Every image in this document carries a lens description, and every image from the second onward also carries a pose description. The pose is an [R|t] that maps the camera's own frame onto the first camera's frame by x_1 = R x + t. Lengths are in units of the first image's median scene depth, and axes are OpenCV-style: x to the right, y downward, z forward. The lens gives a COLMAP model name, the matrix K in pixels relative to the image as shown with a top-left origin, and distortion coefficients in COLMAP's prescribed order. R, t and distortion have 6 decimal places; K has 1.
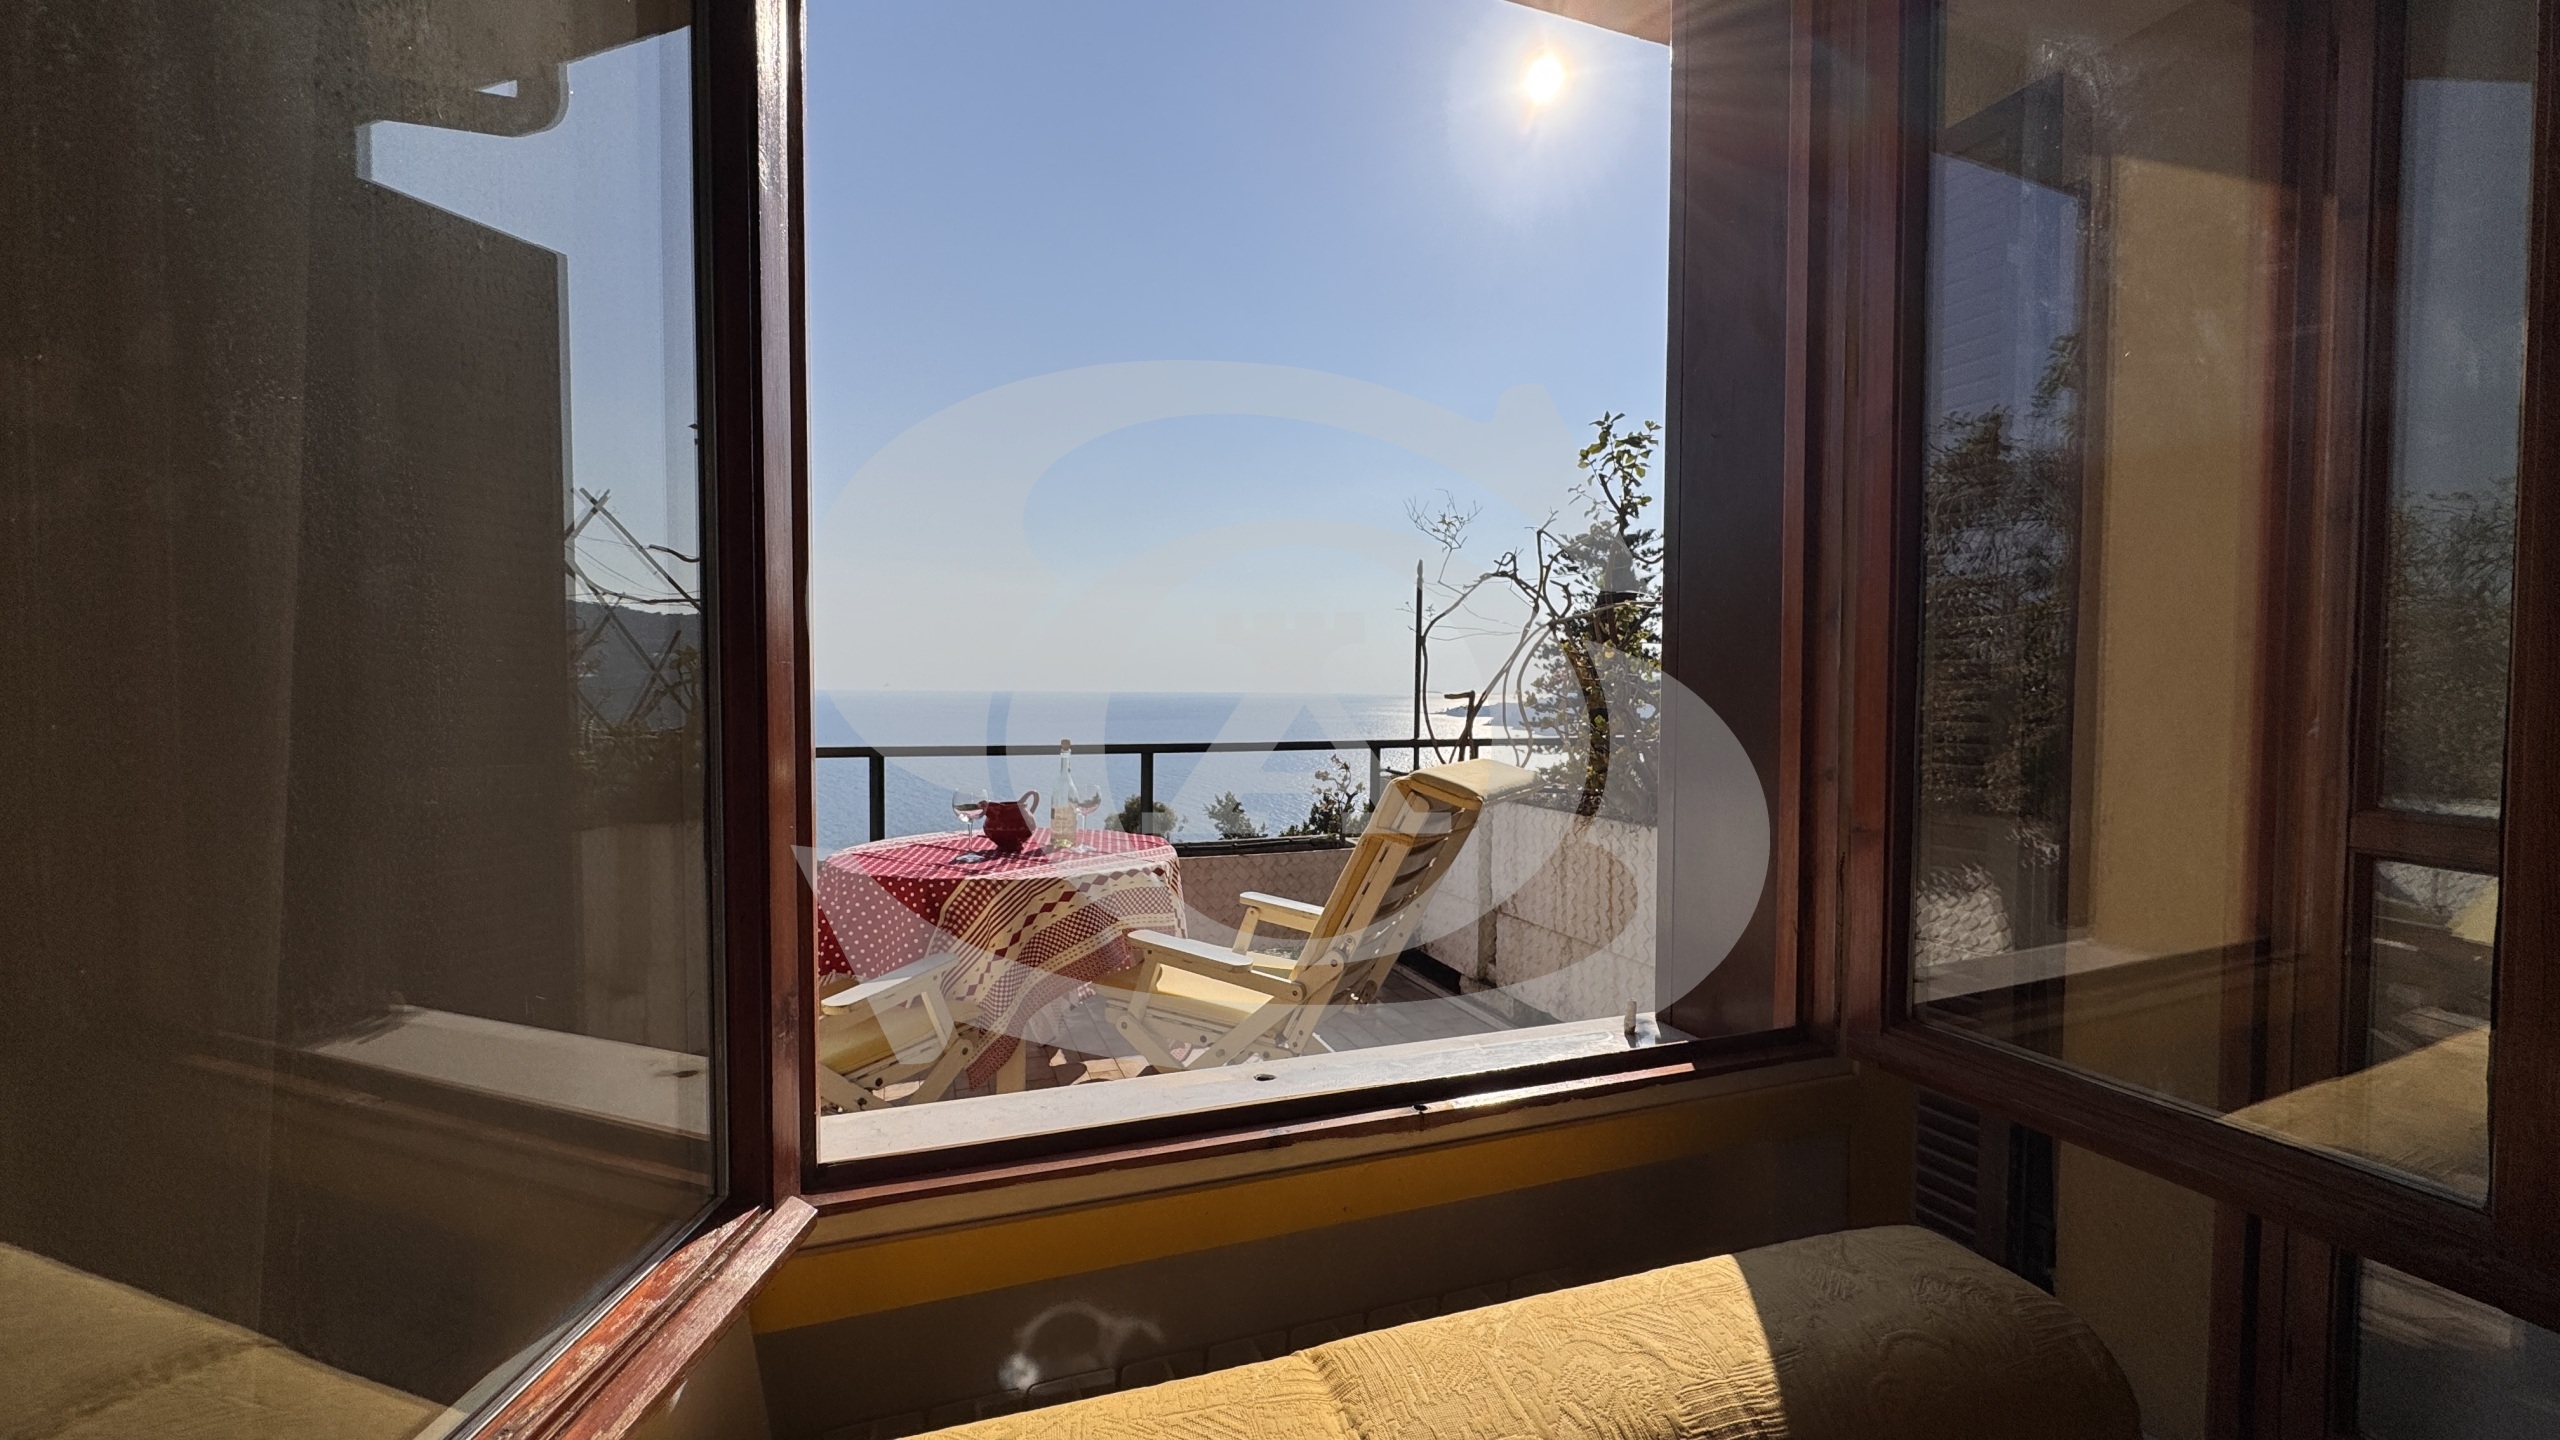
lens RADIAL K [[1019.8, 0, 1298.5], [0, 1019.8, 719.4], [0, 0, 1]] dist [0.000246, 0.000195]
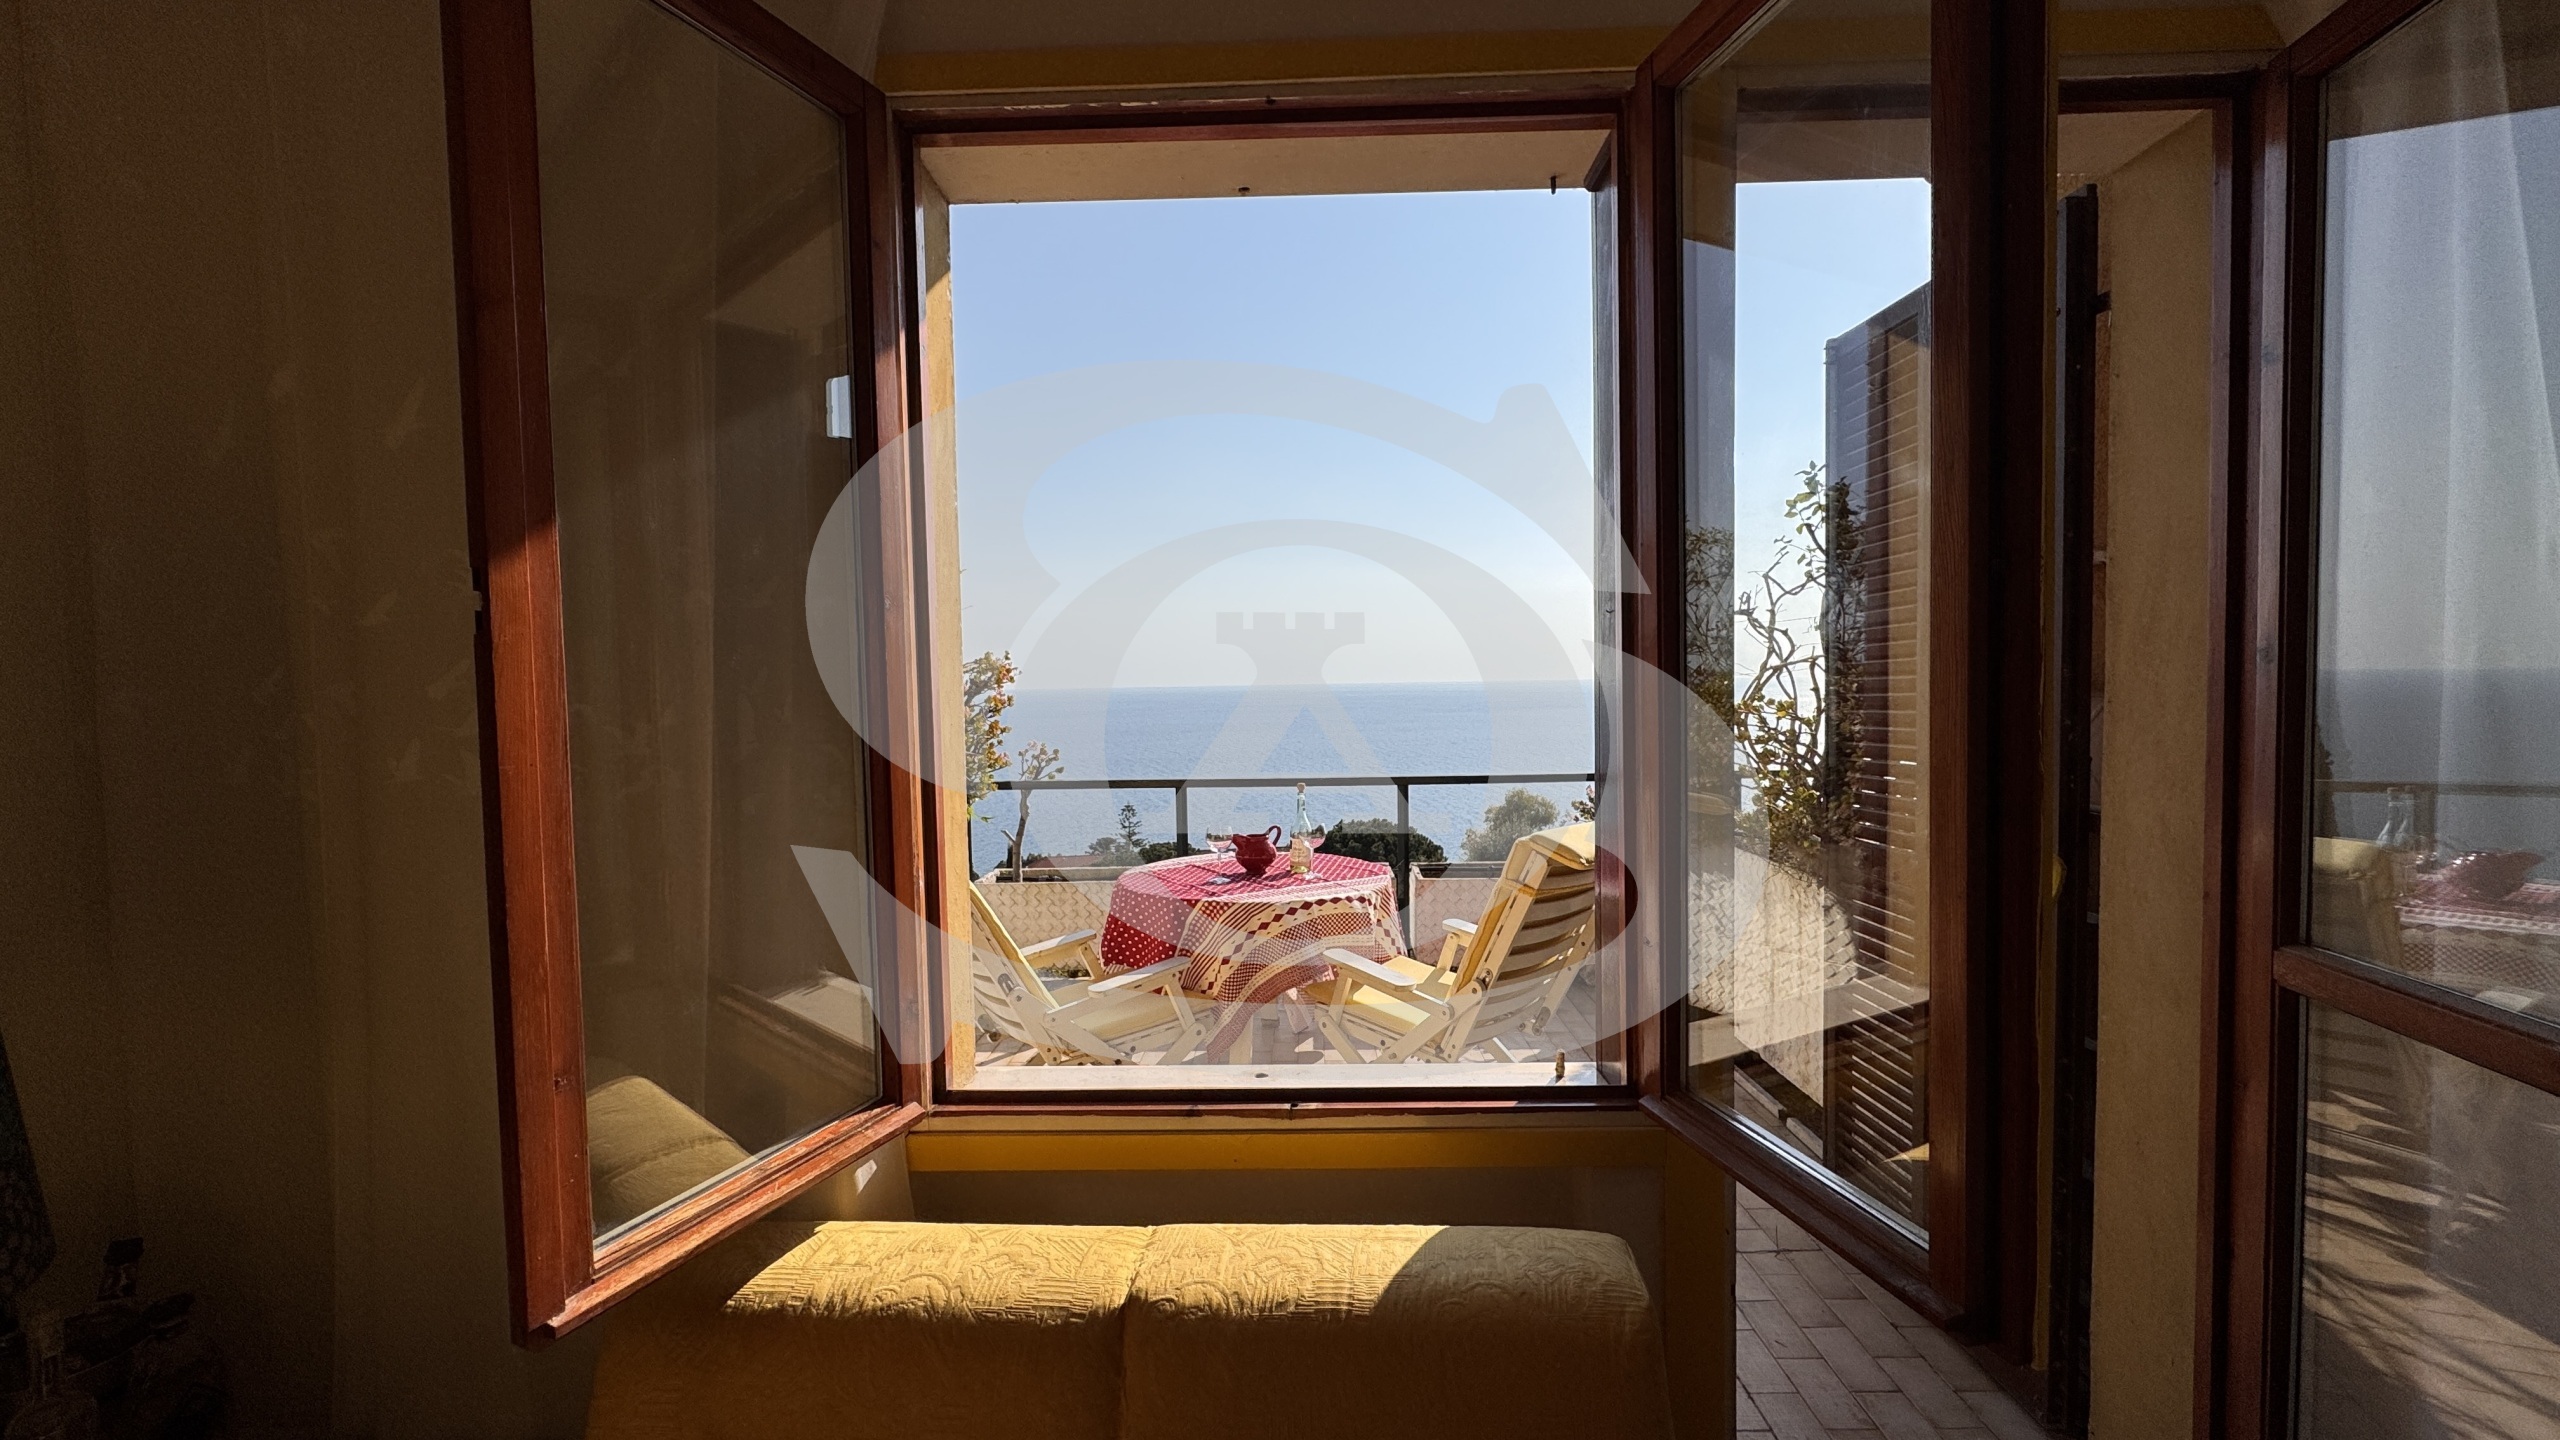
lens RADIAL K [[1019.8, 0, 1295.1], [0, 1019.8, 726.8], [0, 0, 1]] dist [0.000246, 0.000195]
pose [[0.932063, -0.004462, -0.362268, 0.245587], [0.010174, 0.999852, 0.013860, -0.077902], [0.362152, -0.016604, 0.931971, -0.156652]]
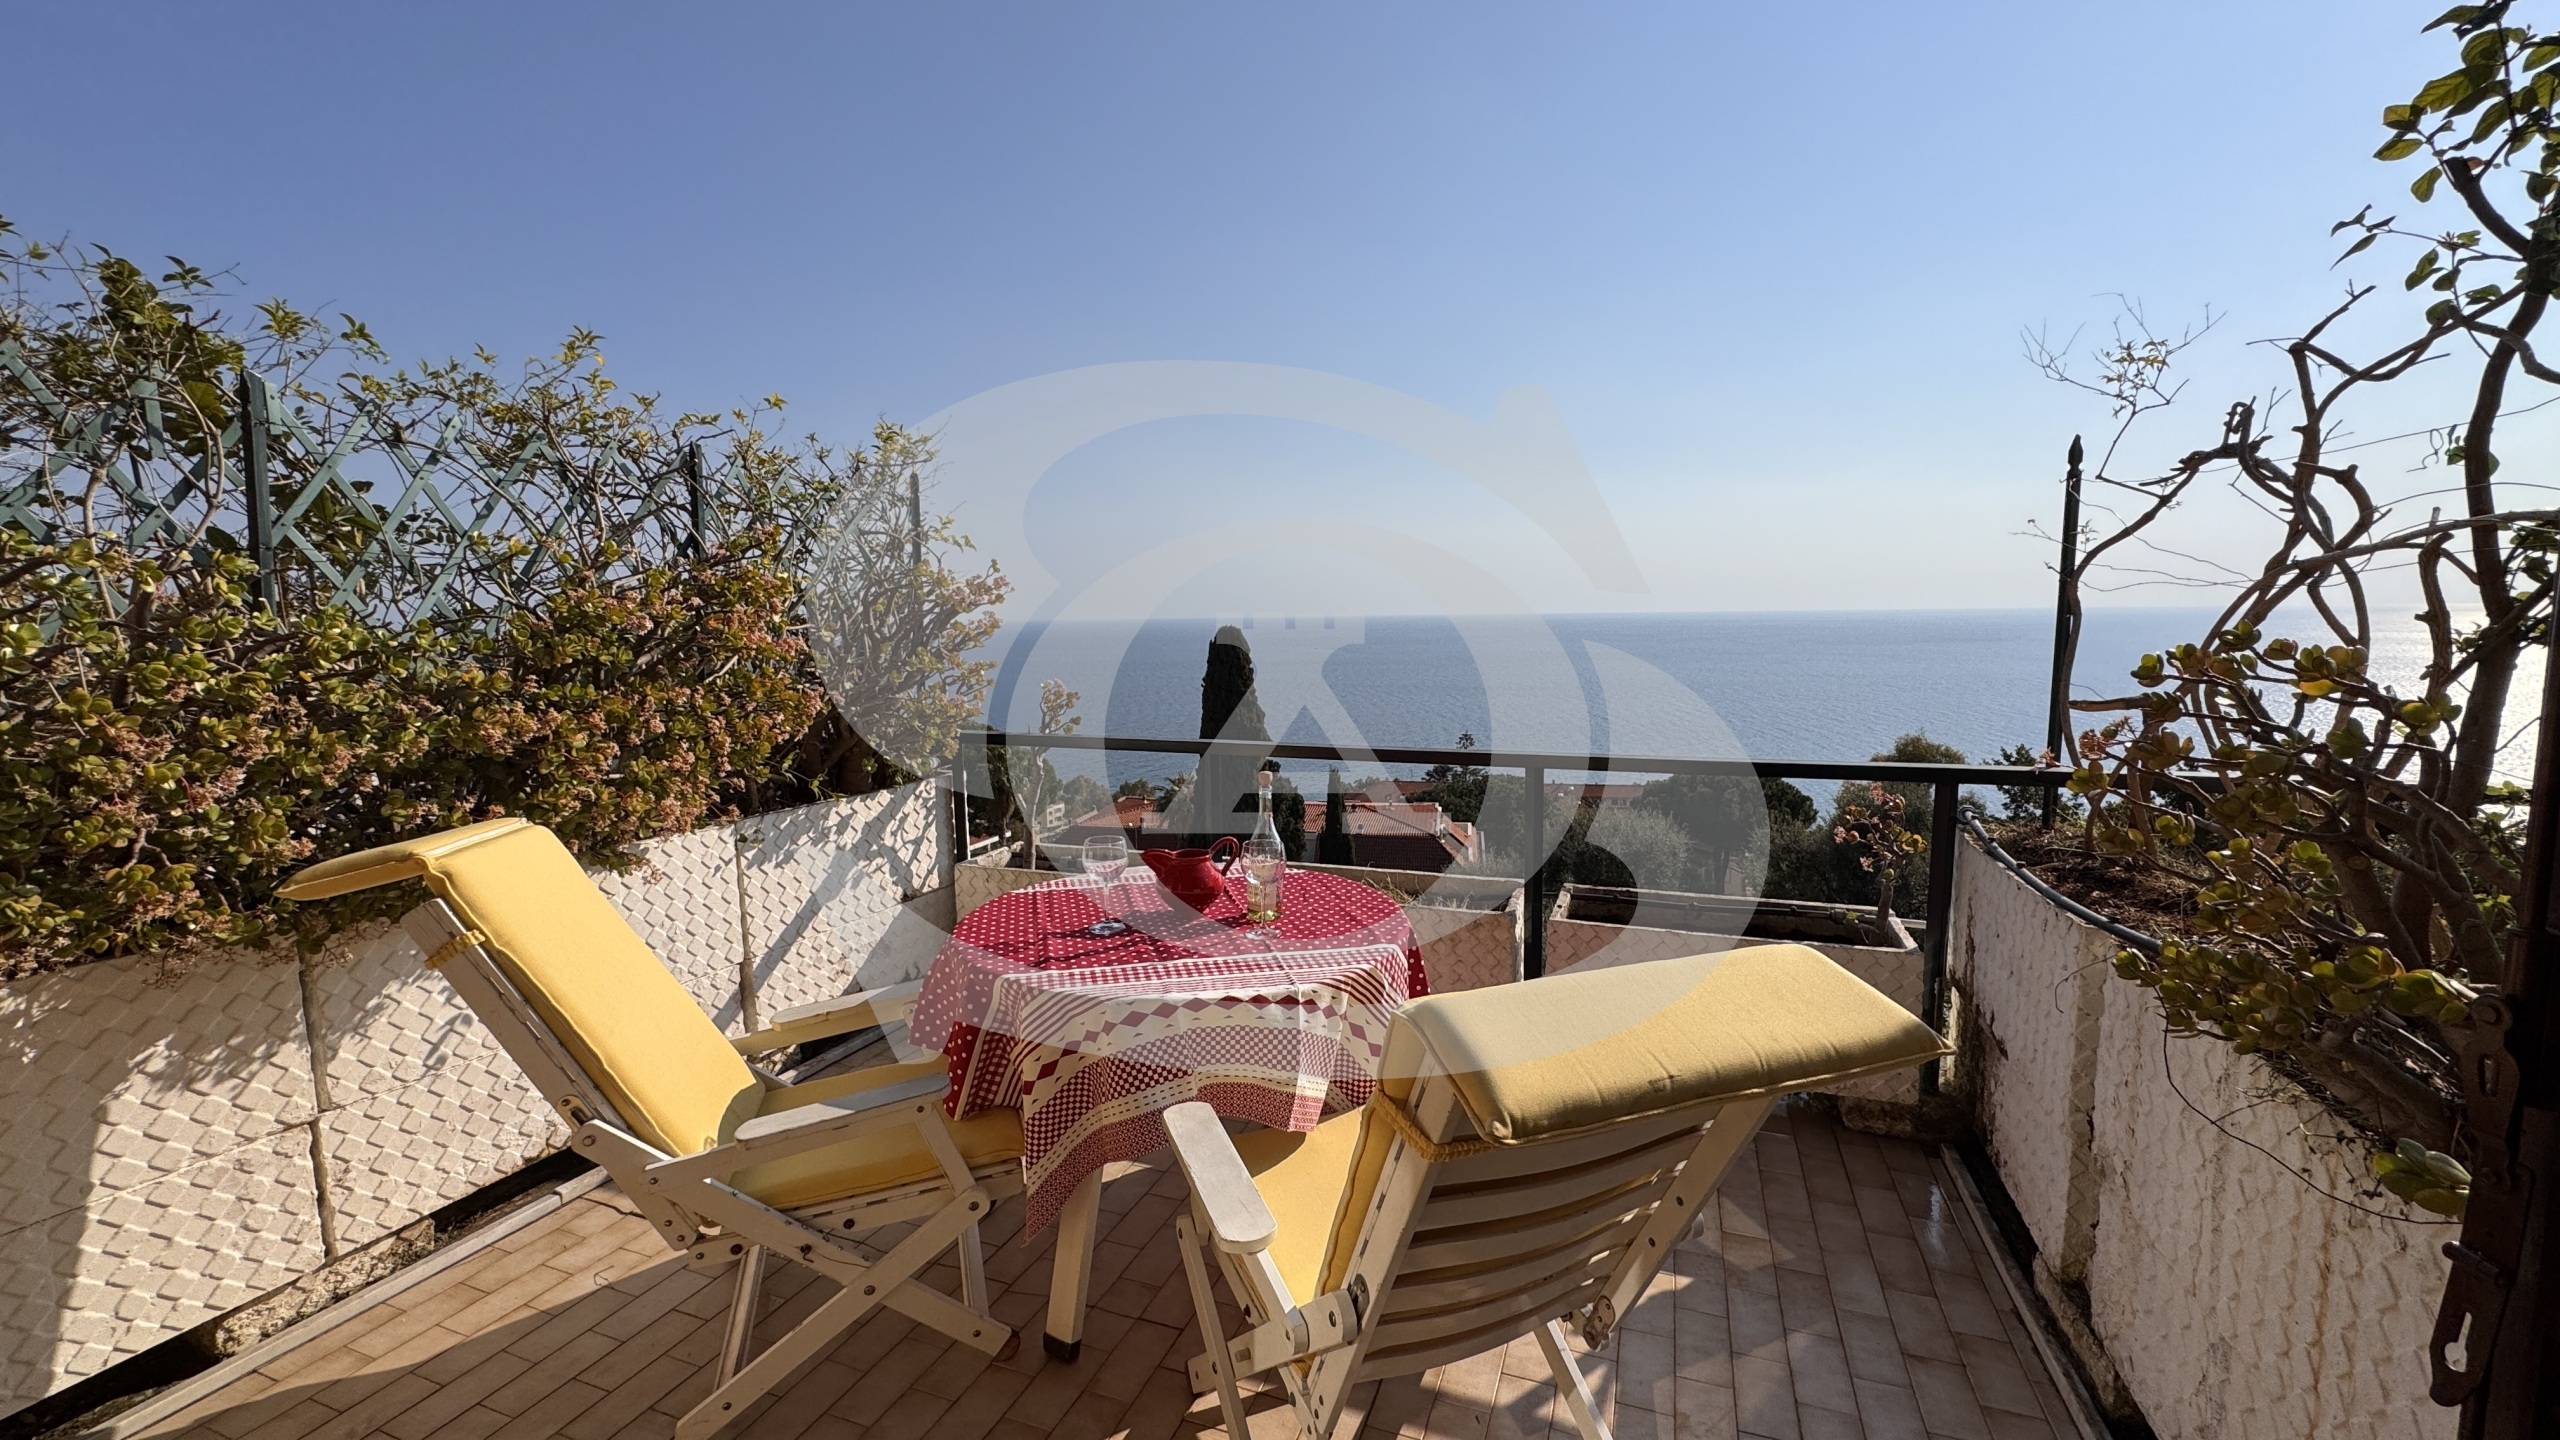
lens RADIAL K [[1019.8, 0, 1277.0], [0, 1019.8, 729.6], [0, 0, 1]] dist [0.000246, 0.000195]
pose [[0.751245, 0.060111, -0.657280, 0.300377], [-0.002170, 0.996064, 0.088615, -0.089675], [0.660019, -0.065145, 0.748419, 0.562547]]
